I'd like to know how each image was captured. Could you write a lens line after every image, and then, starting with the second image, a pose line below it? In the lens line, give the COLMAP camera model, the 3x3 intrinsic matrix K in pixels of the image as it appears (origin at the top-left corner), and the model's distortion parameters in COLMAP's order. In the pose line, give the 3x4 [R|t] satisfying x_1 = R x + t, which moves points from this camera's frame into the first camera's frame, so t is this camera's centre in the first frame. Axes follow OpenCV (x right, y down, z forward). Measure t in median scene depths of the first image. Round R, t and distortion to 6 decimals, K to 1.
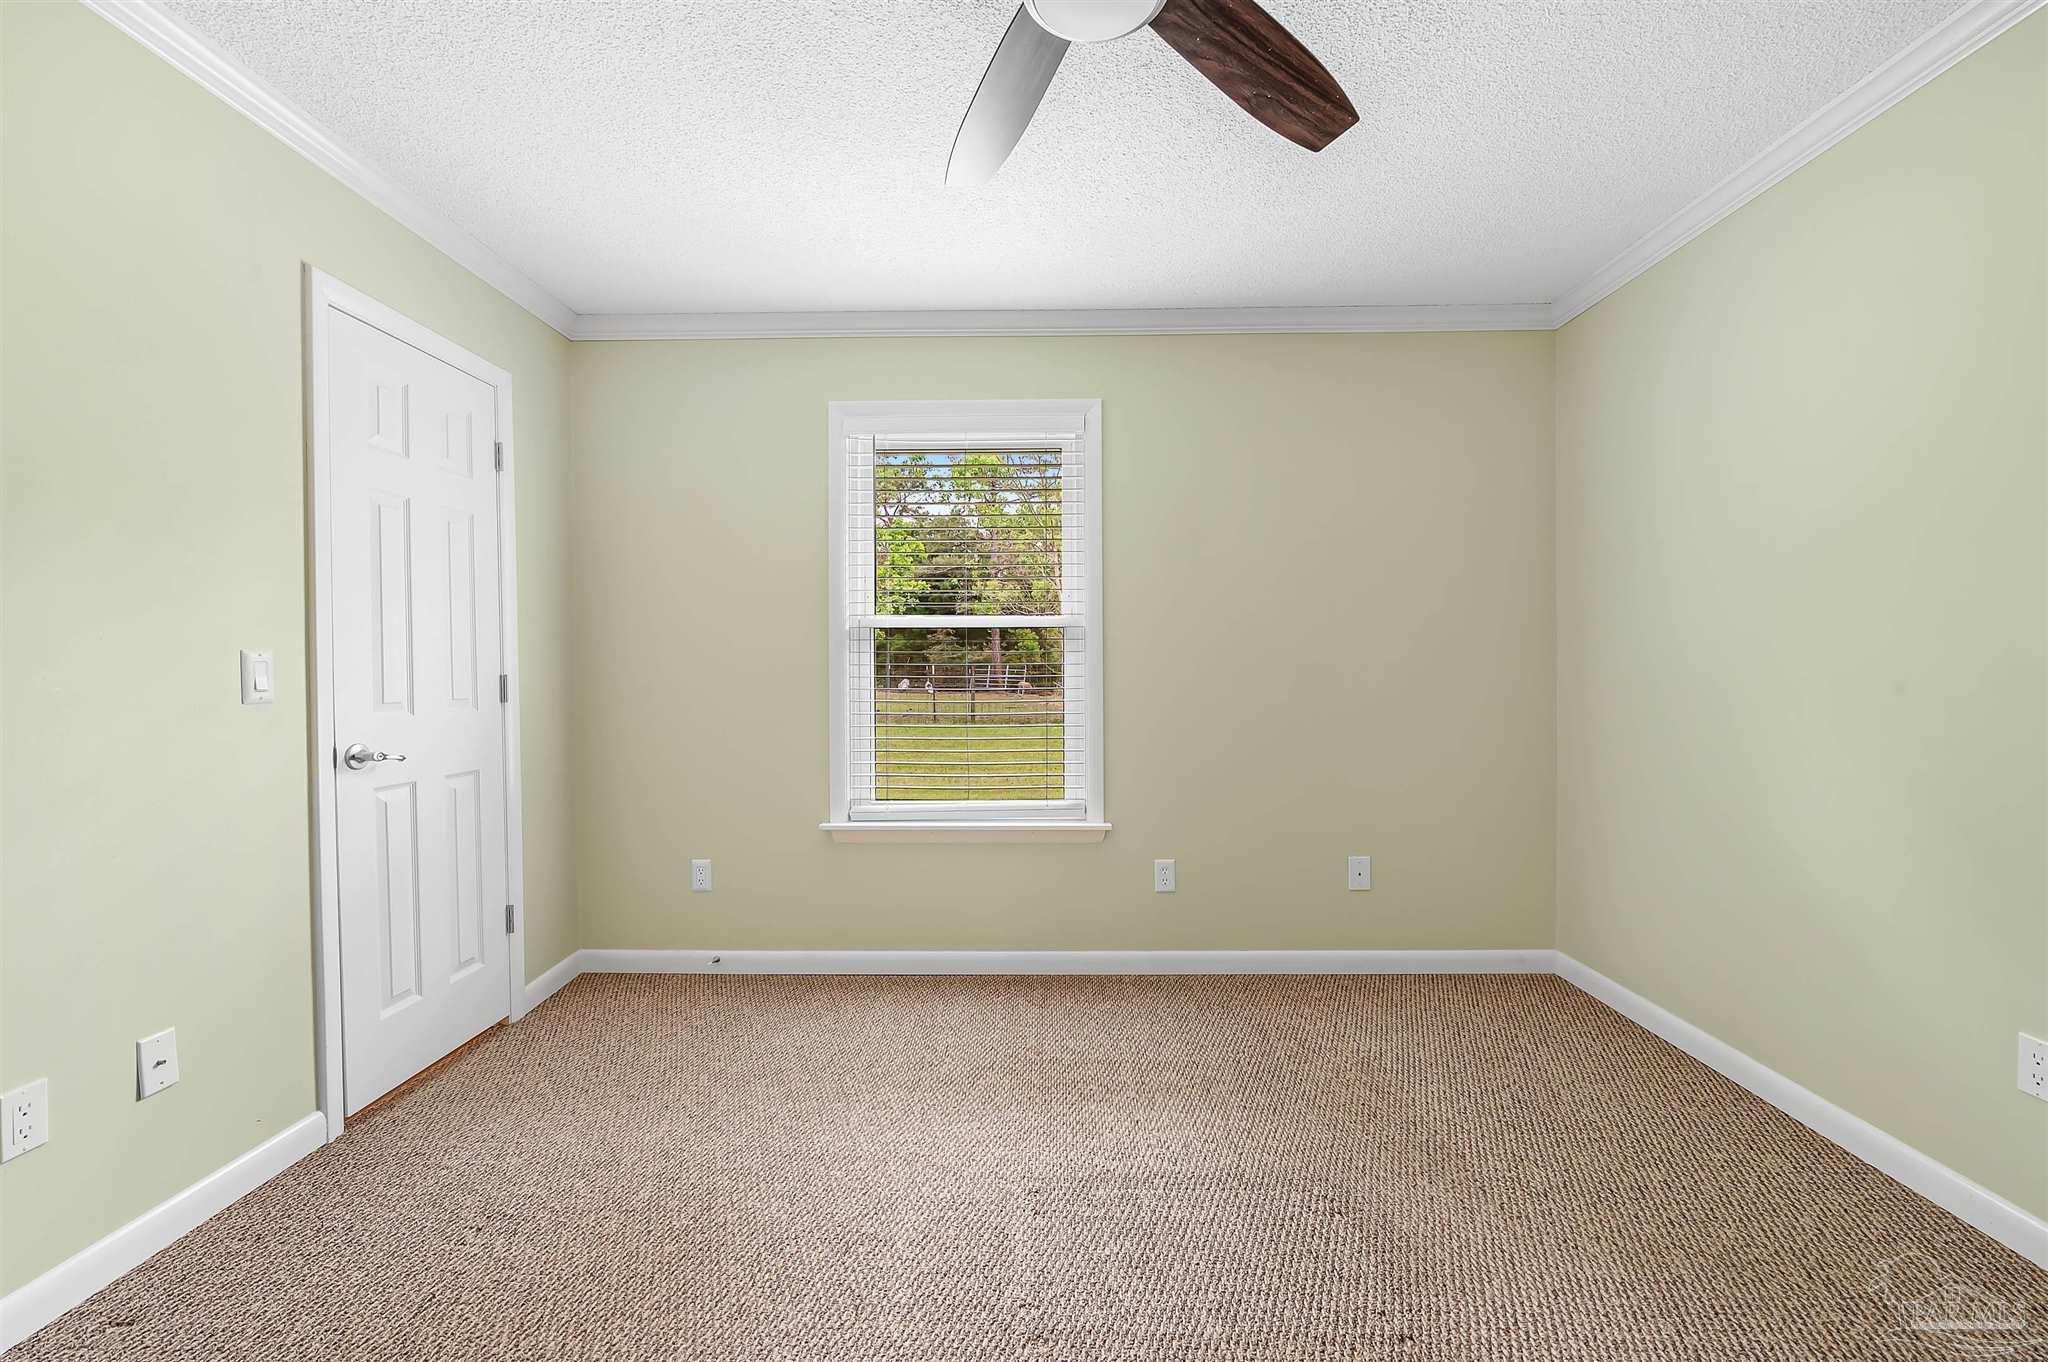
lens RADIAL K [[814.7, 0, 1028.0], [0, 814.7, 687.9], [0, 0, 1]] dist [-0.008645, -0.000762]
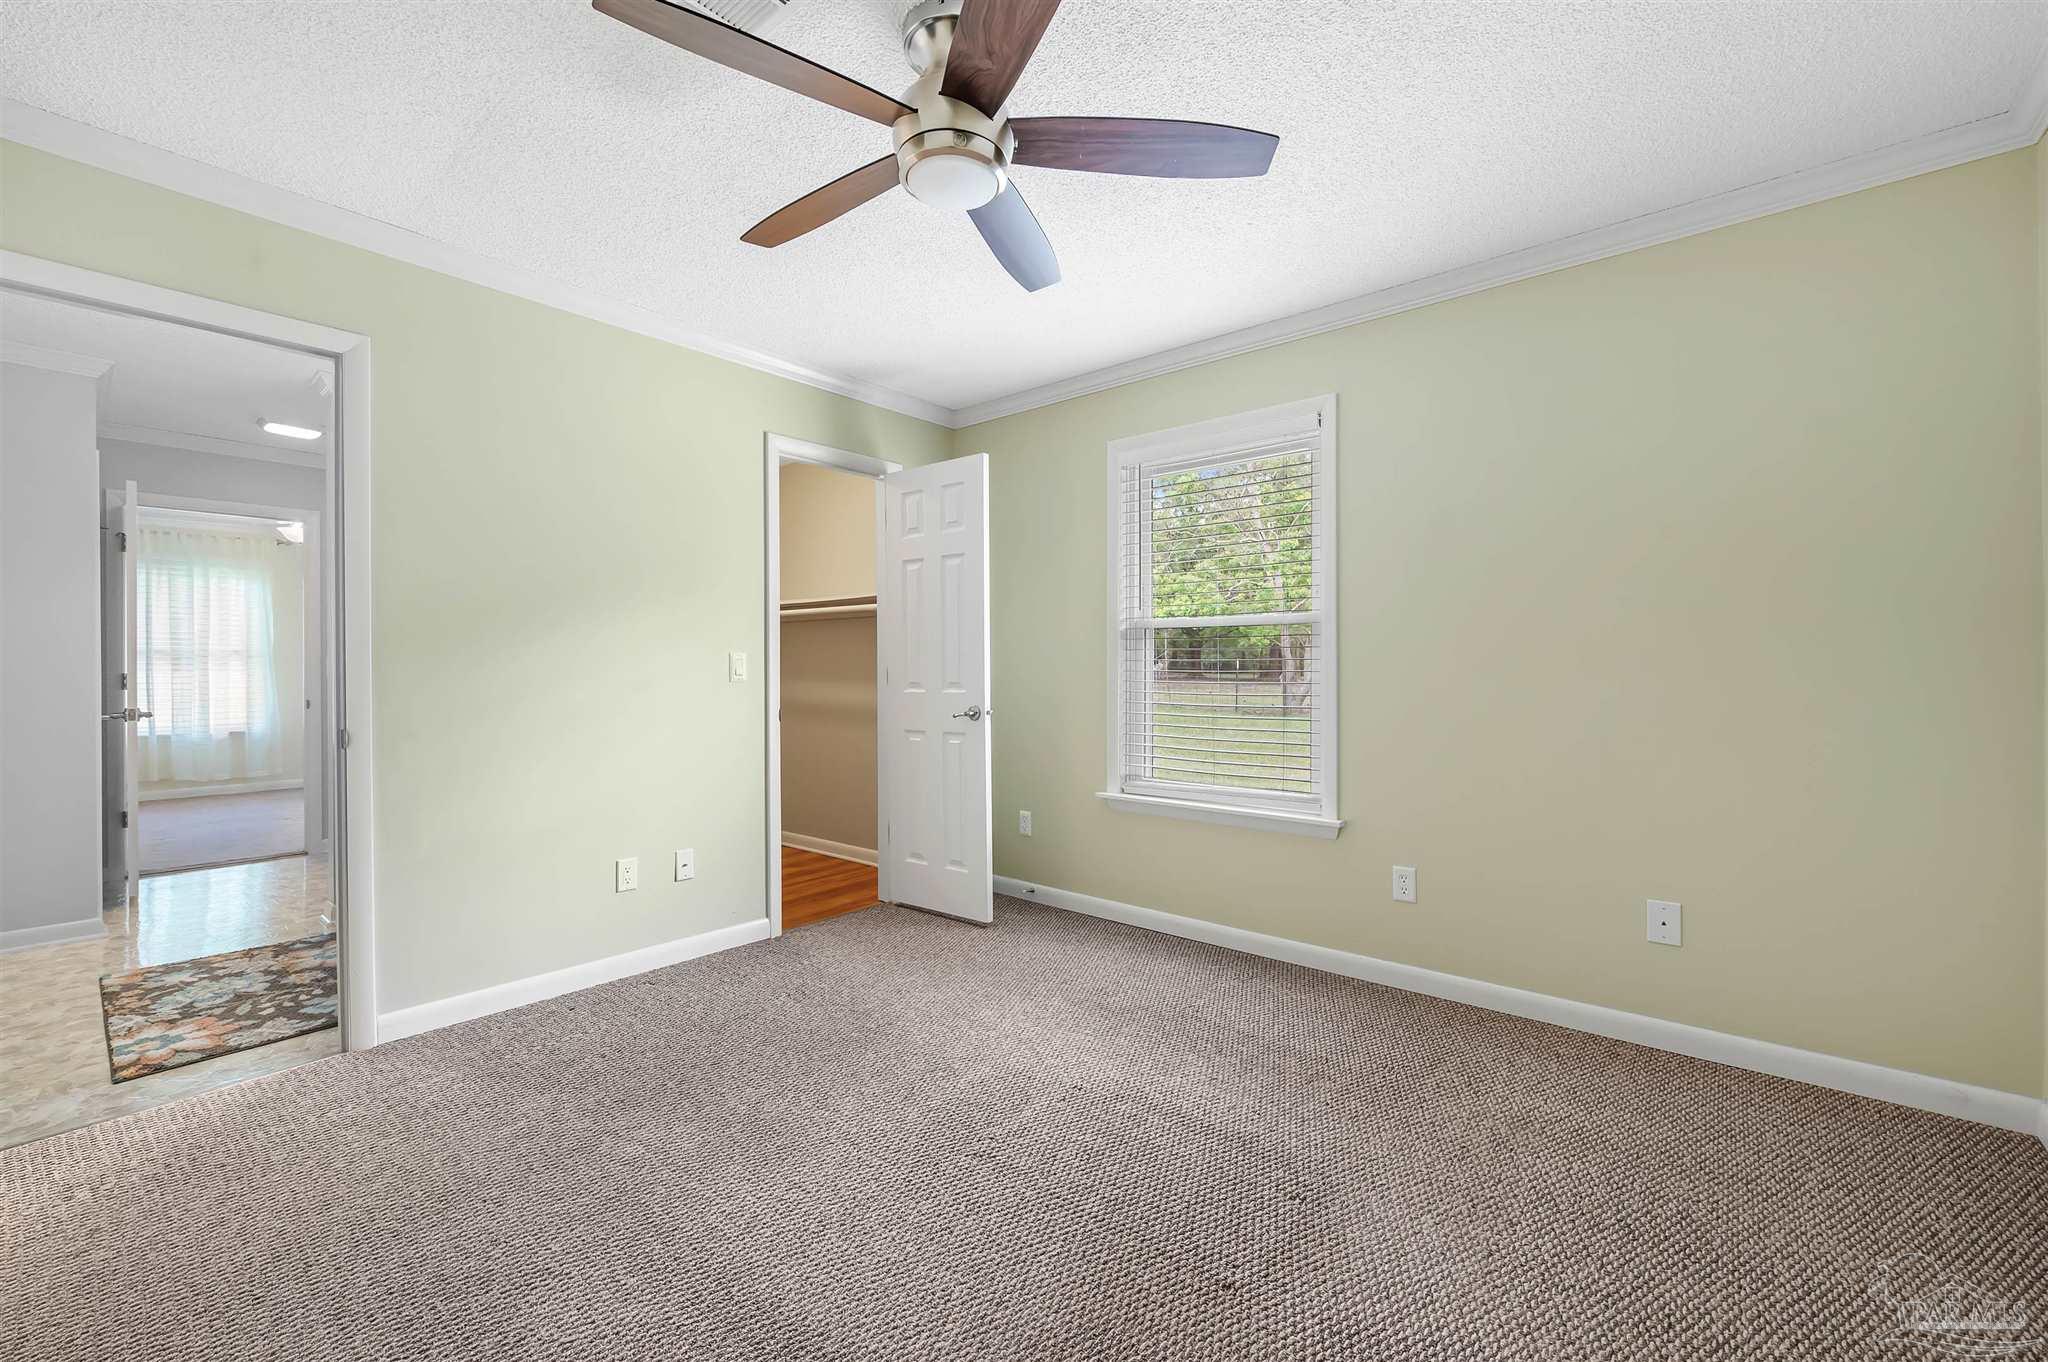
lens RADIAL K [[814.7, 0, 1020.8], [0, 814.7, 674.1], [0, 0, 1]] dist [-0.008645, -0.000762]
pose [[0.774203, 0.008696, -0.632877, 0.421031], [-0.015548, 0.999865, -0.005282, 0.000418], [0.632746, 0.013929, 0.774234, -0.009903]]
